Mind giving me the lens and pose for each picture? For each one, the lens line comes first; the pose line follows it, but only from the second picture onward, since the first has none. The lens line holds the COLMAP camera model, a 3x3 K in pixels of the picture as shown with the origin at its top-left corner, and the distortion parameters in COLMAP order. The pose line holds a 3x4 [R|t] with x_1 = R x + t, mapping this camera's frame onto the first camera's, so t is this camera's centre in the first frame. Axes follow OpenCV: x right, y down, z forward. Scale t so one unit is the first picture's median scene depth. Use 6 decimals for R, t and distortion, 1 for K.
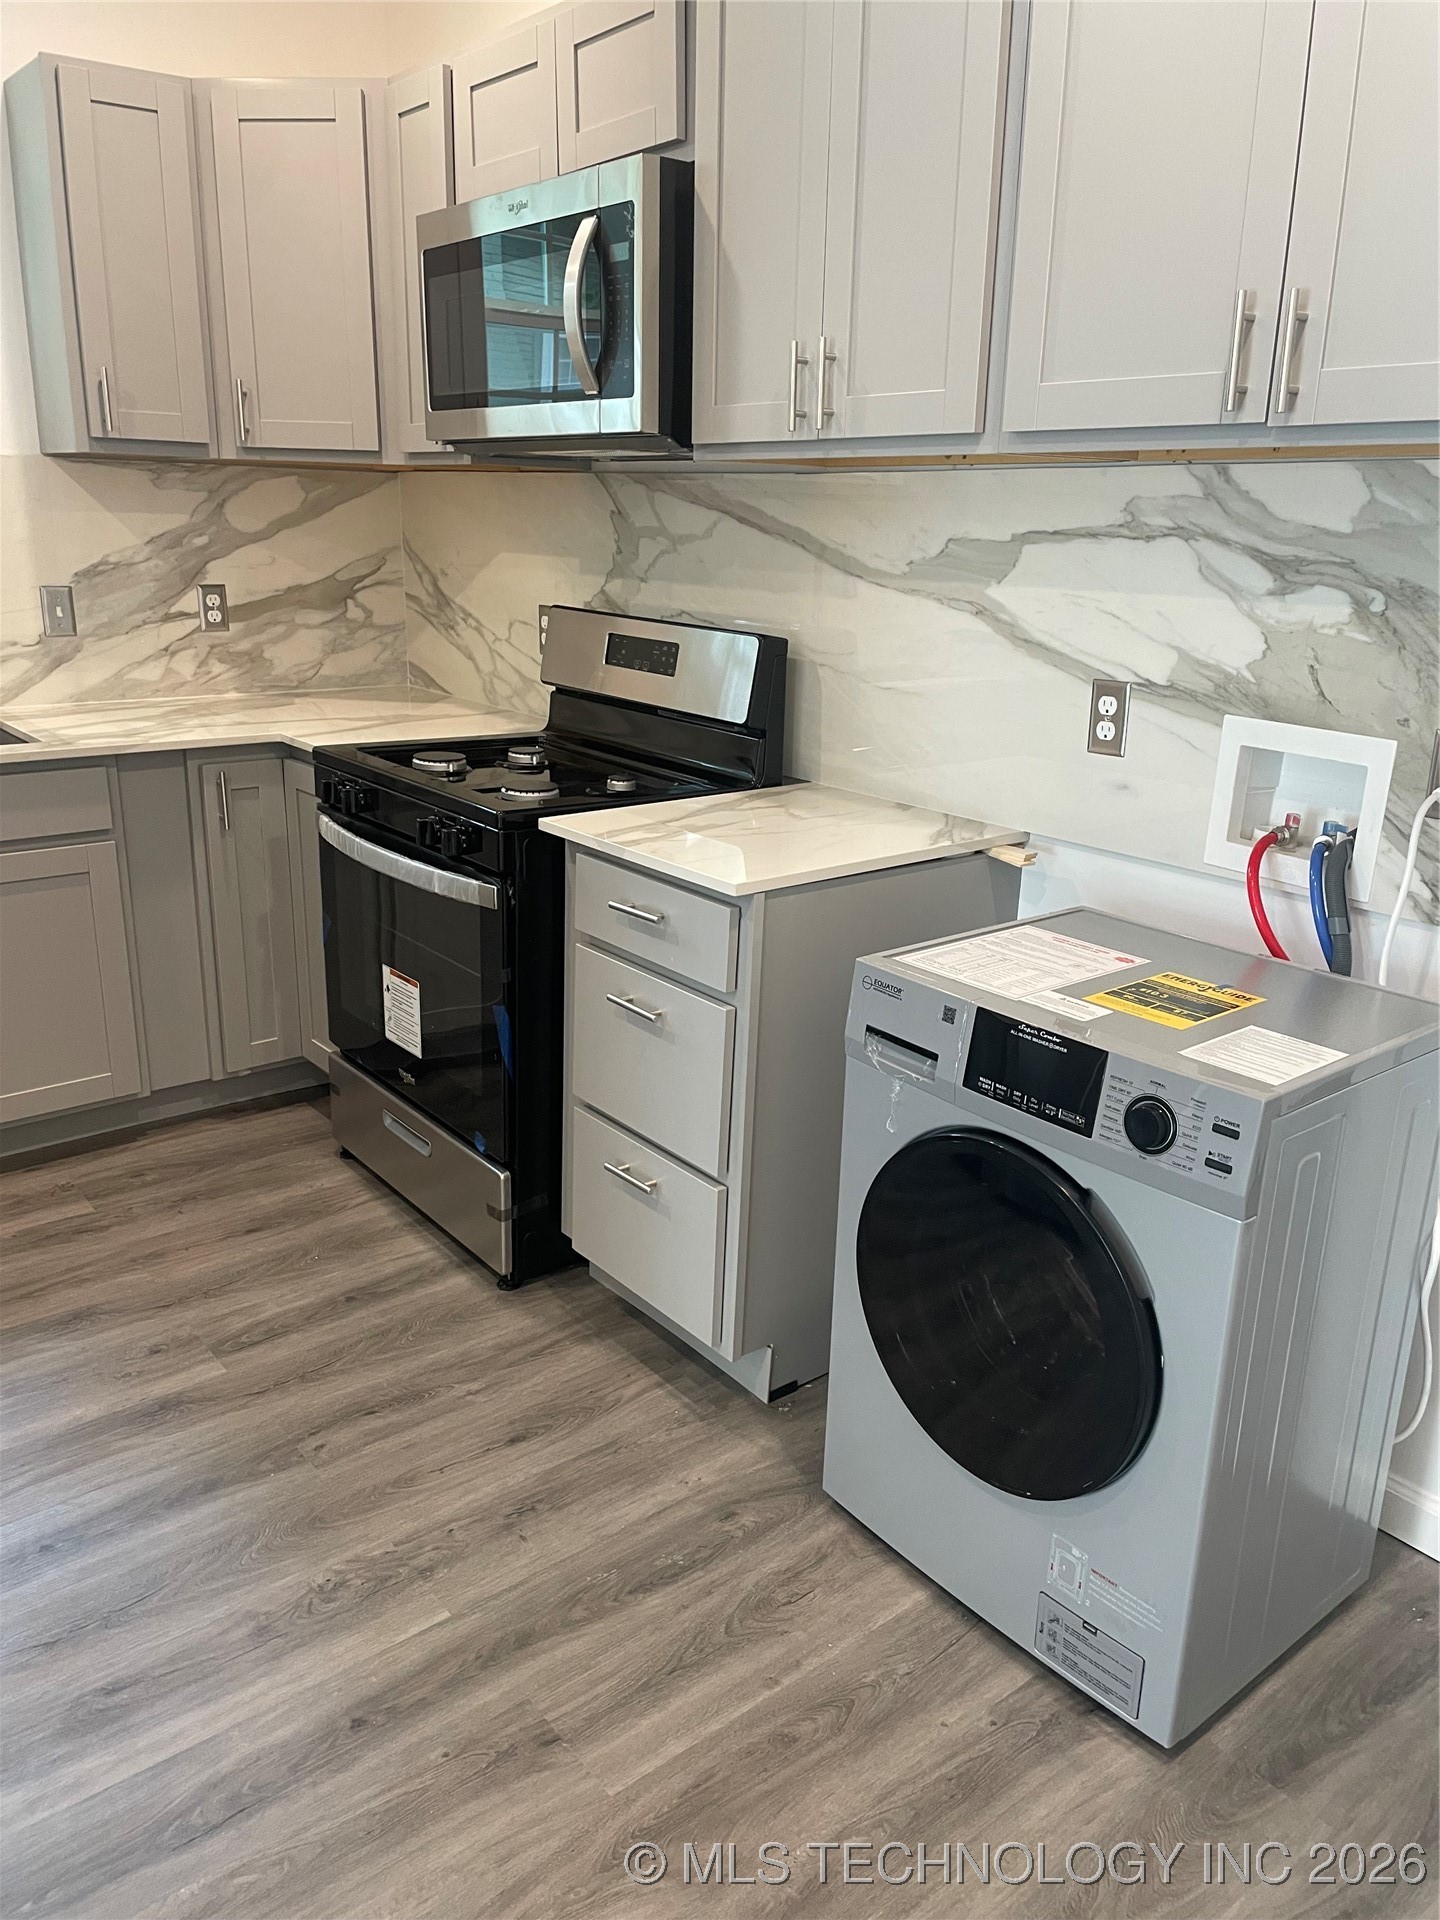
lens RADIAL K [[1432.2, 0, 722.1], [0, 1432.2, 948.9], [0, 0, 1]] dist [0.037639, -0.039690]
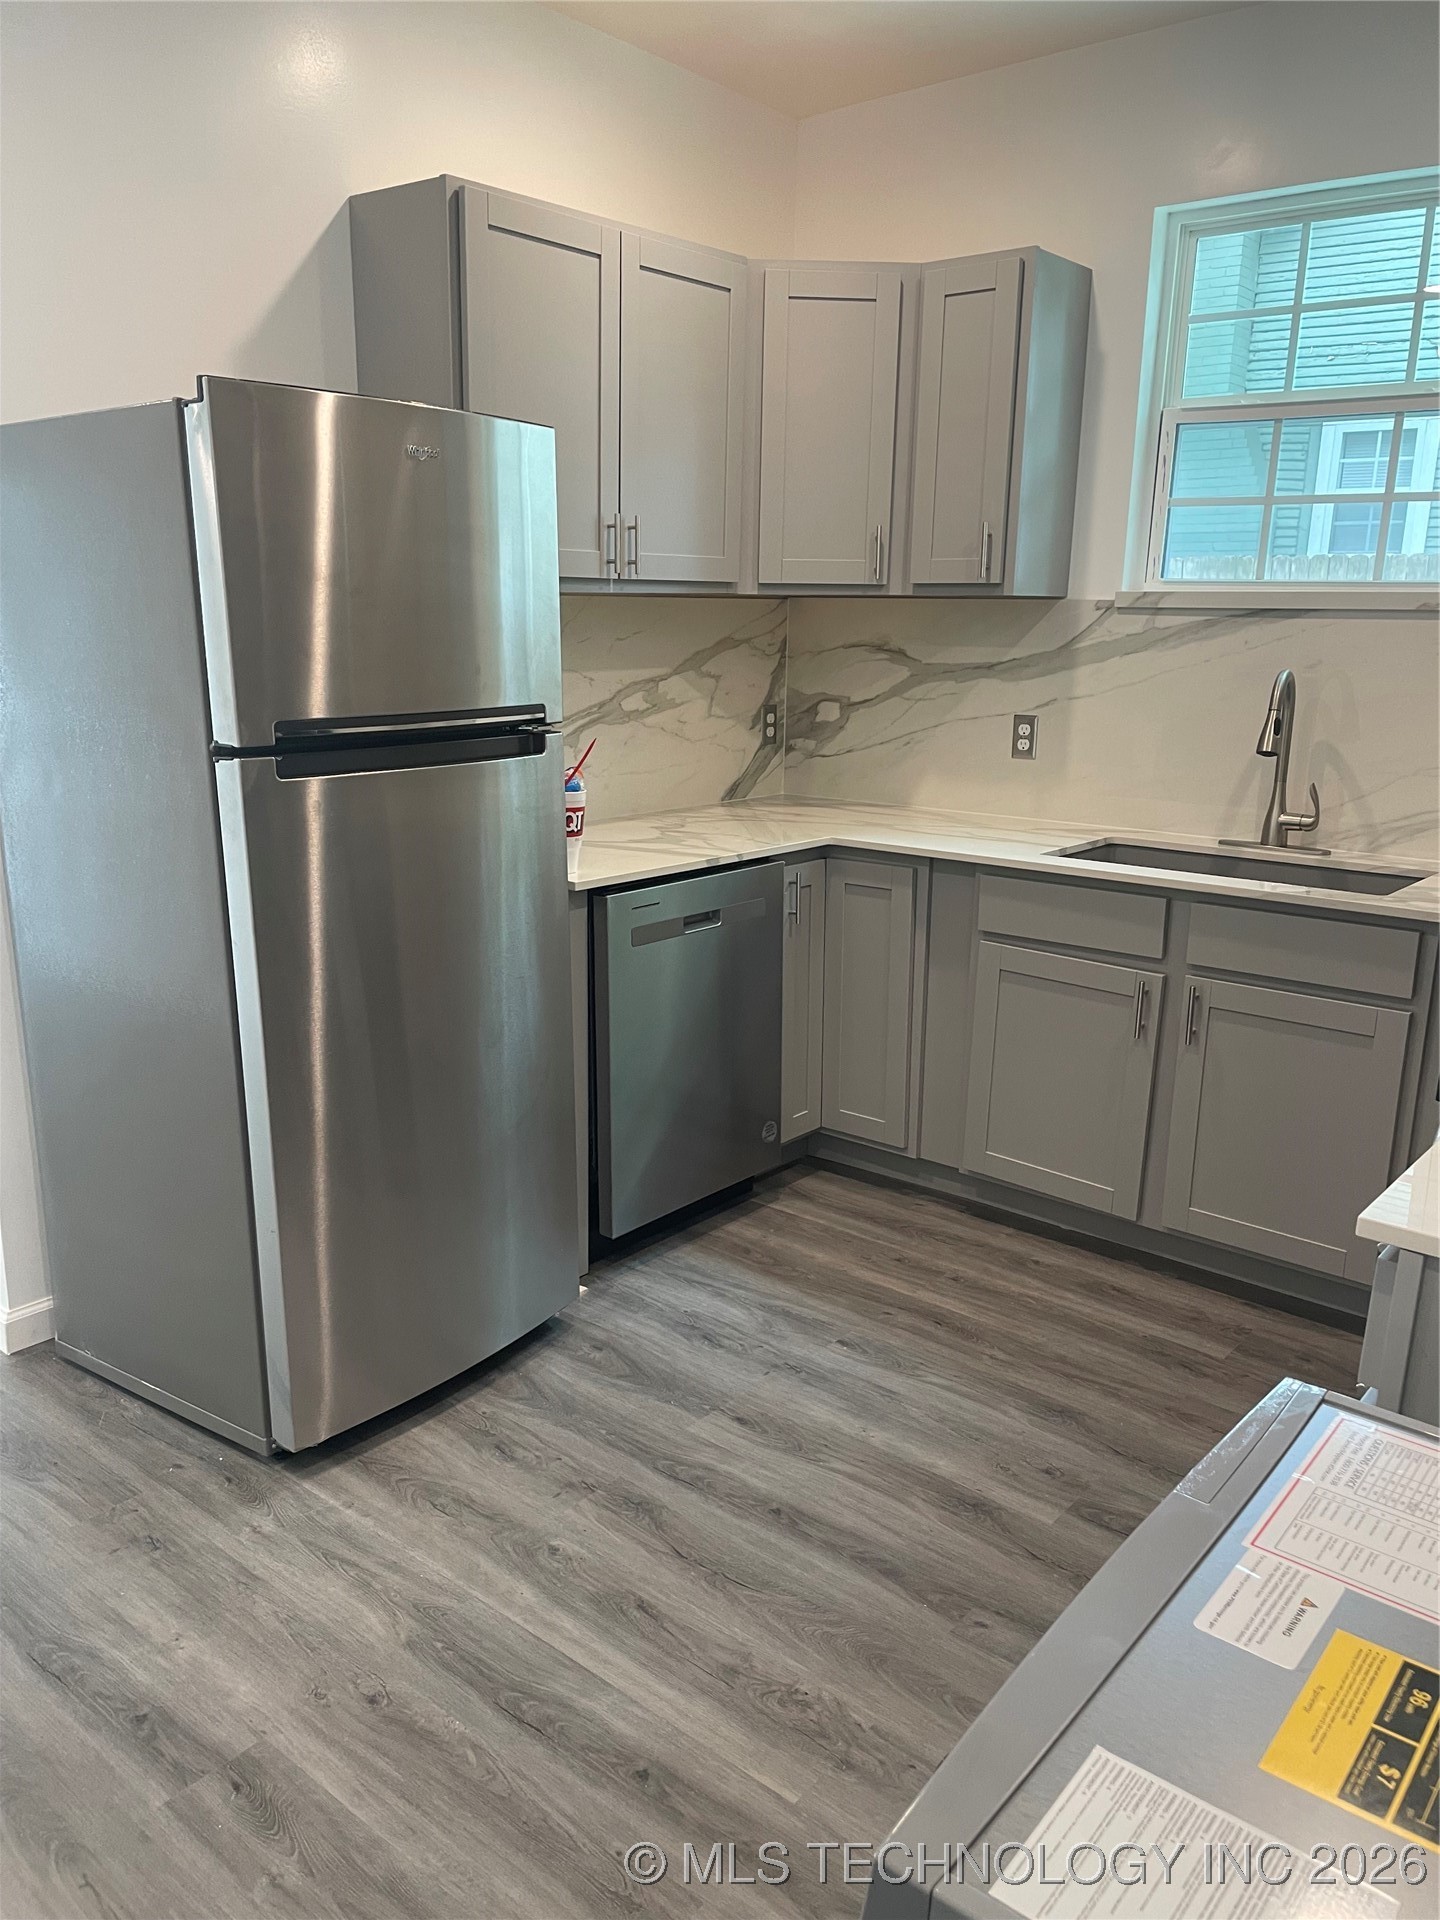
lens RADIAL K [[1432.2, 0, 711.4], [0, 1432.2, 969.9], [0, 0, 1]] dist [0.037639, -0.039690]
pose [[0.217589, 0.226240, -0.949458, 0.563718], [-0.310906, 0.938159, 0.152297, -0.168050], [0.925199, 0.262054, 0.274473, 0.553532]]
